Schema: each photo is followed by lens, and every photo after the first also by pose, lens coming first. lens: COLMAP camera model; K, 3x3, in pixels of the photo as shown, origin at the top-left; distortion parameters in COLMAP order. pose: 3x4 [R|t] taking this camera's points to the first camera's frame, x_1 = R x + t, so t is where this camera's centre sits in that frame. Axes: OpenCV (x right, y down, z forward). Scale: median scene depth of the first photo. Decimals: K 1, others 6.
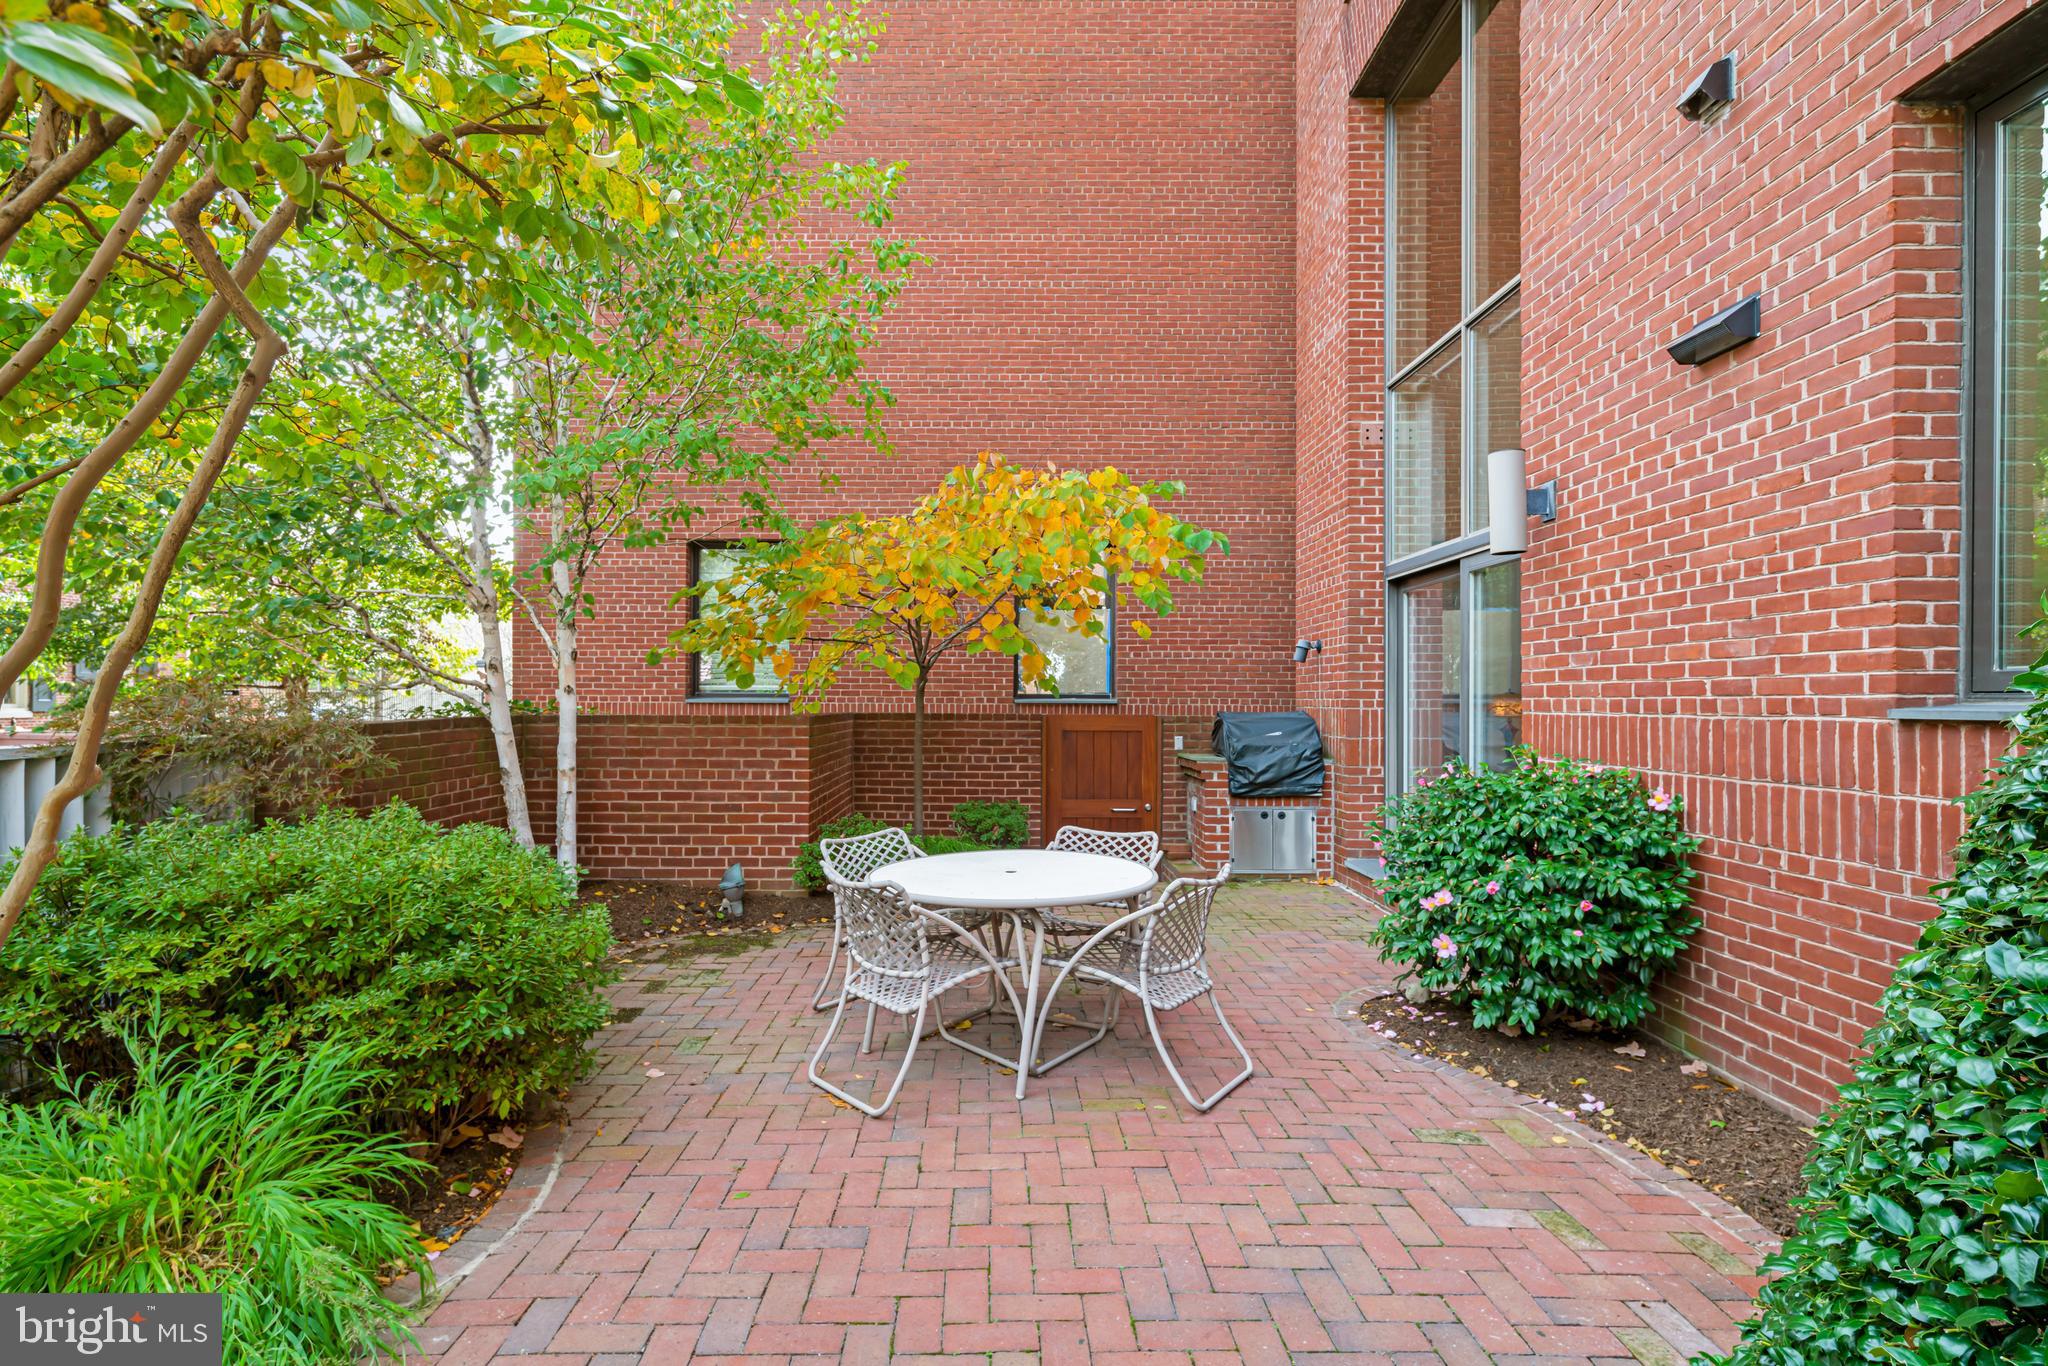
lens RADIAL K [[1049.3, 0, 1016.6], [0, 1049.3, 701.6], [0, 0, 1]] dist [0.011690, 0.000024]
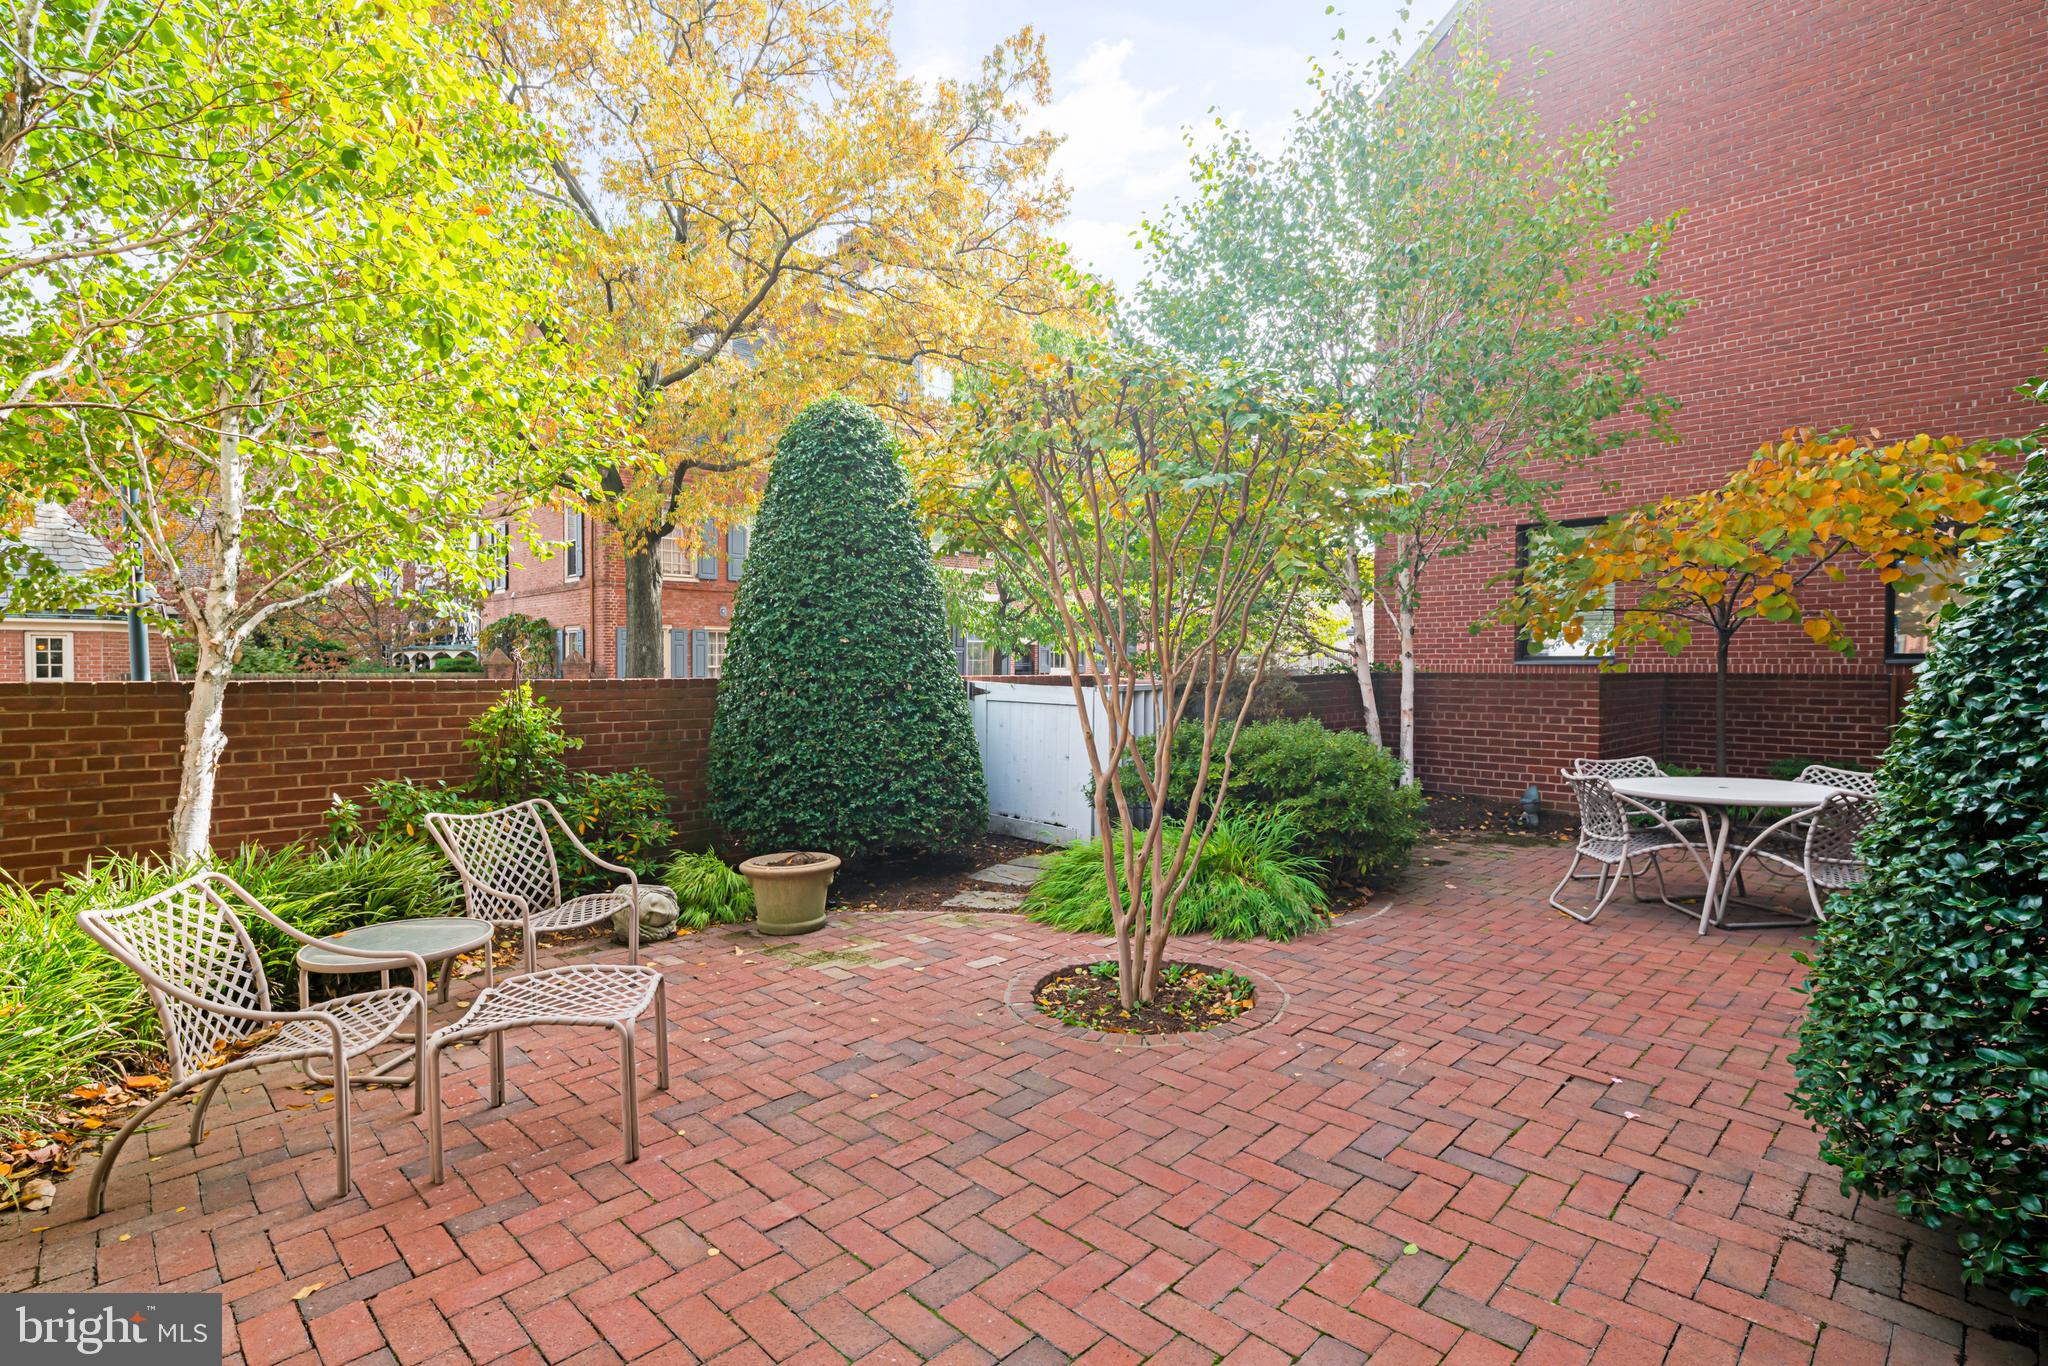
lens RADIAL K [[982.6, 0, 1024.0], [0, 982.6, 683.0], [0, 0, 1]] dist [0.000852, -0.000399]
pose [[0.702740, 0.008949, -0.711391, 0.182700], [0.003821, 0.999859, 0.016352, 0.003502], [0.711437, -0.014210, 0.702606, -0.362550]]
